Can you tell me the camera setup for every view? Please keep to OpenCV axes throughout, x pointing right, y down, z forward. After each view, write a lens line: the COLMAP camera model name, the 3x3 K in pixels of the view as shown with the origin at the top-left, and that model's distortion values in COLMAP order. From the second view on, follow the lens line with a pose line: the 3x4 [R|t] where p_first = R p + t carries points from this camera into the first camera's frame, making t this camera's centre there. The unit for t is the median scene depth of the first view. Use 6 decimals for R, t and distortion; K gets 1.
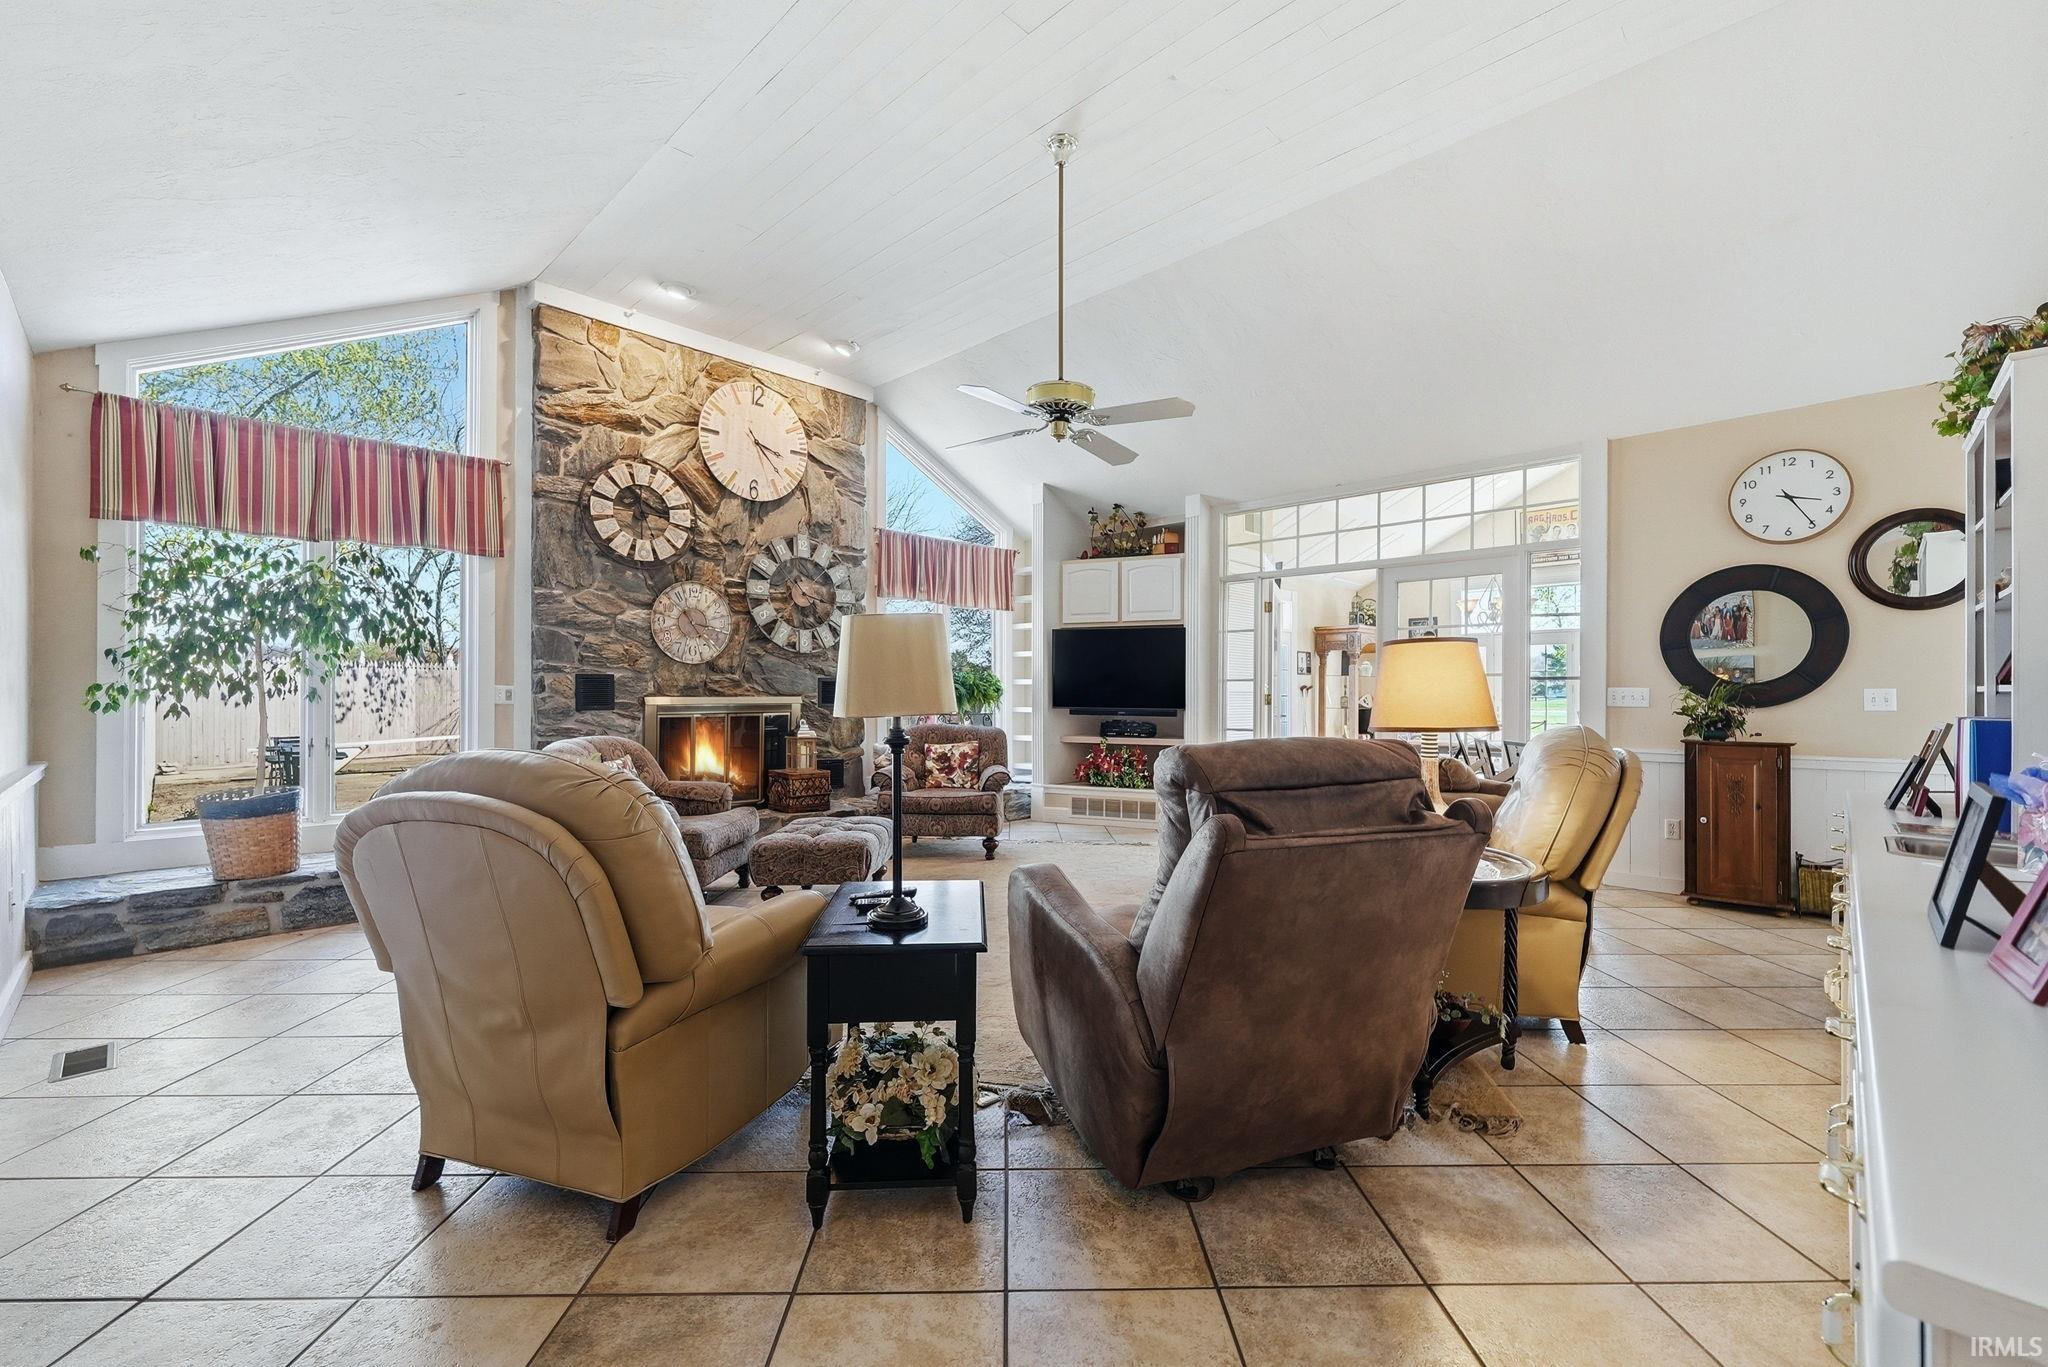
lens RADIAL K [[849.6, 0, 1014.0], [0, 849.6, 694.7], [0, 0, 1]] dist [-0.001071, -0.000448]
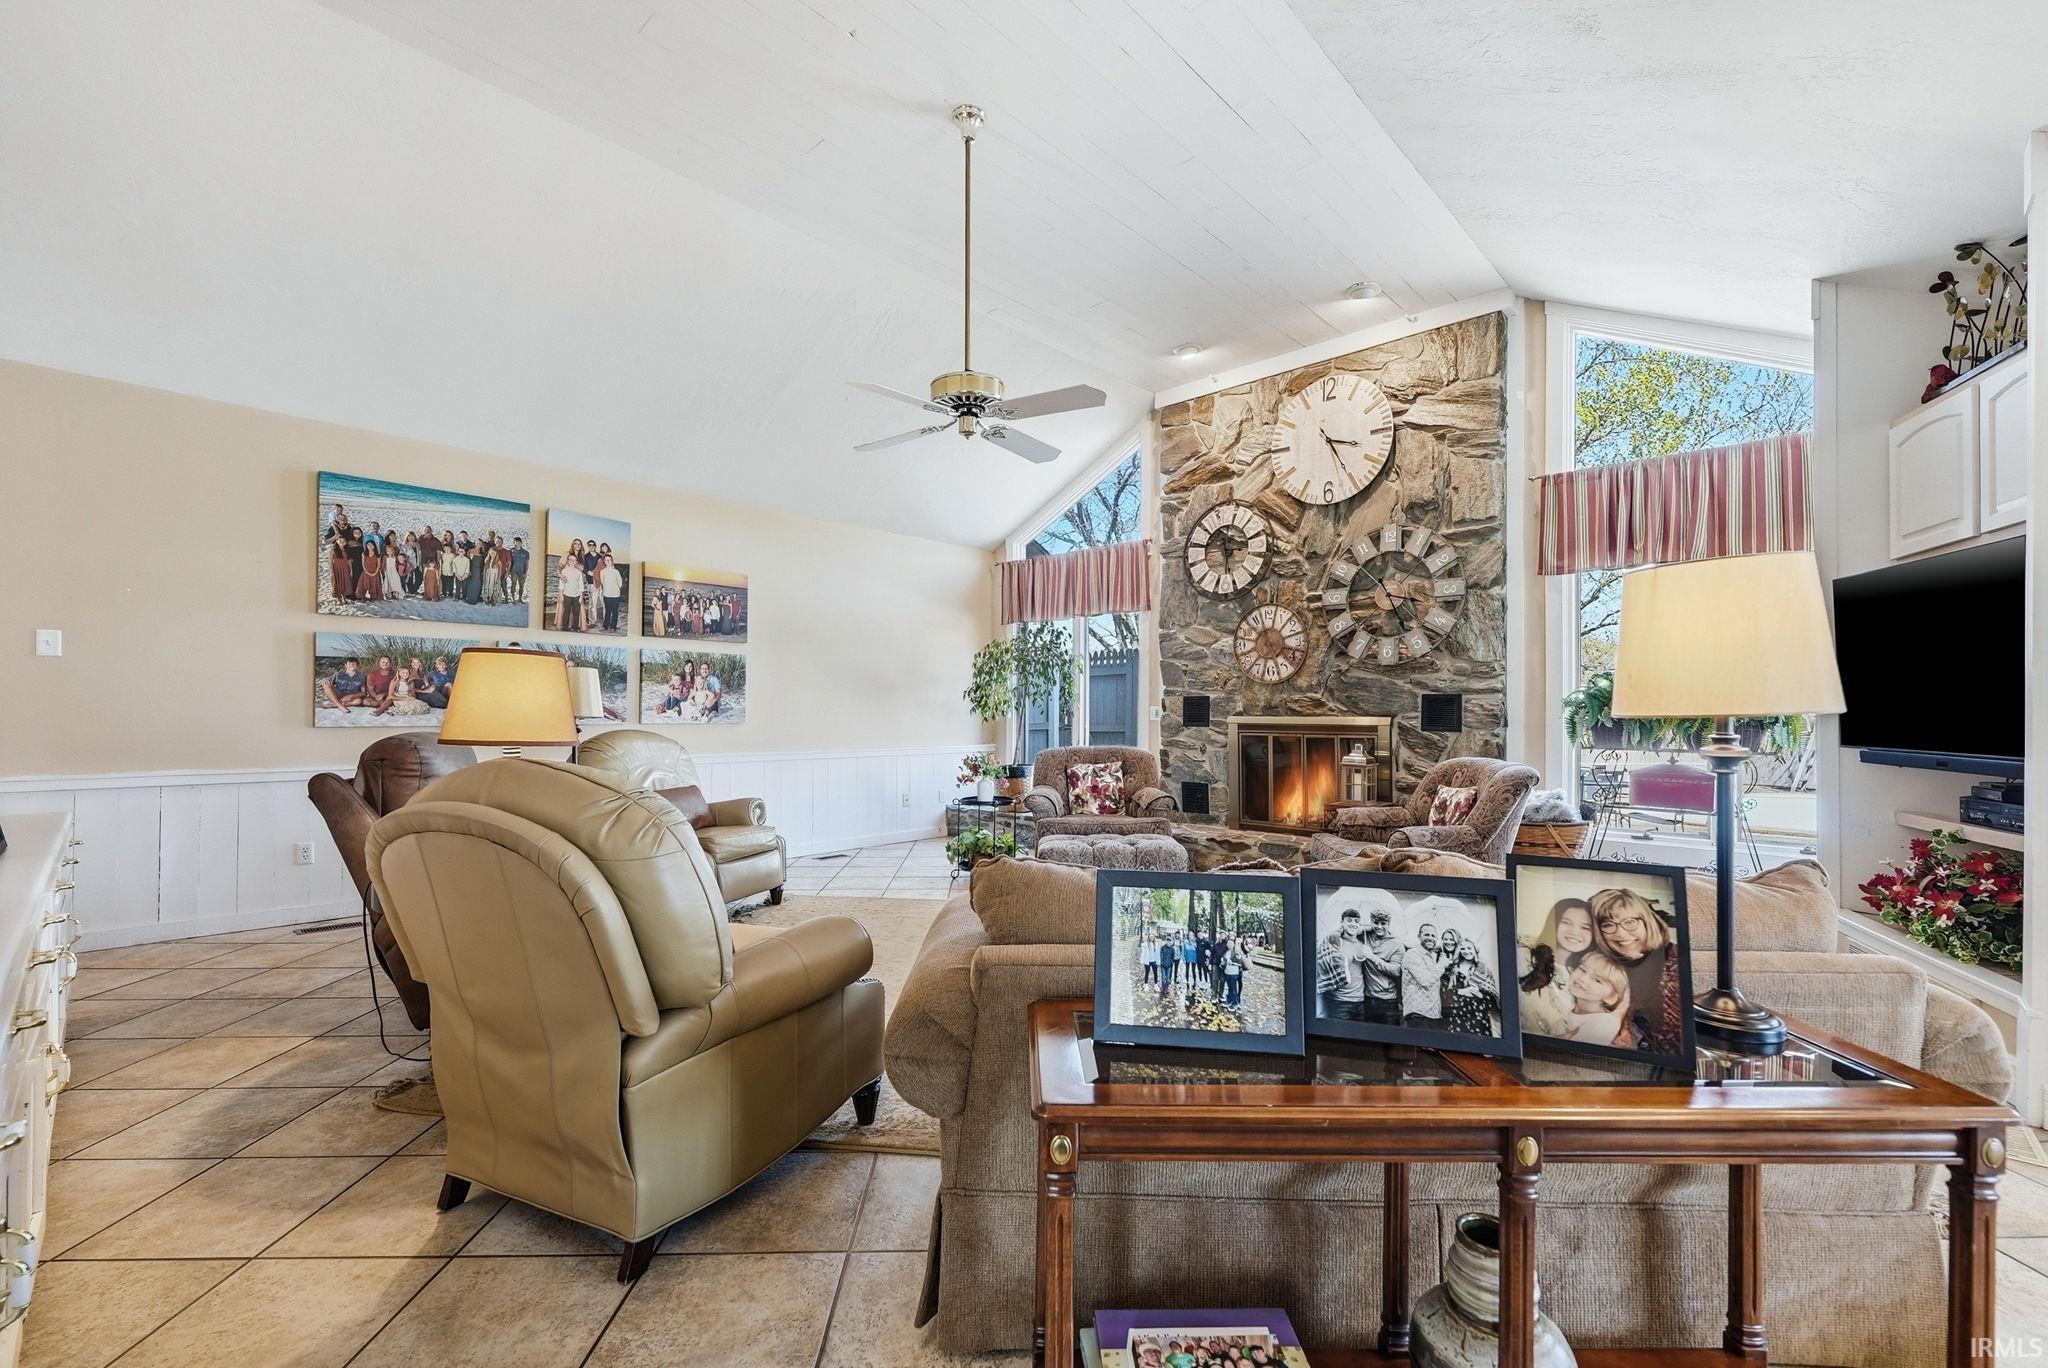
lens RADIAL K [[849.6, 0, 1020.1], [0, 849.6, 706.3], [0, 0, 1]] dist [-0.001071, -0.000448]
pose [[0.009677, -0.001949, -0.999951, 0.643764], [-0.003686, 0.999991, -0.001985, -0.006152], [0.999946, 0.003705, 0.009669, 0.690441]]
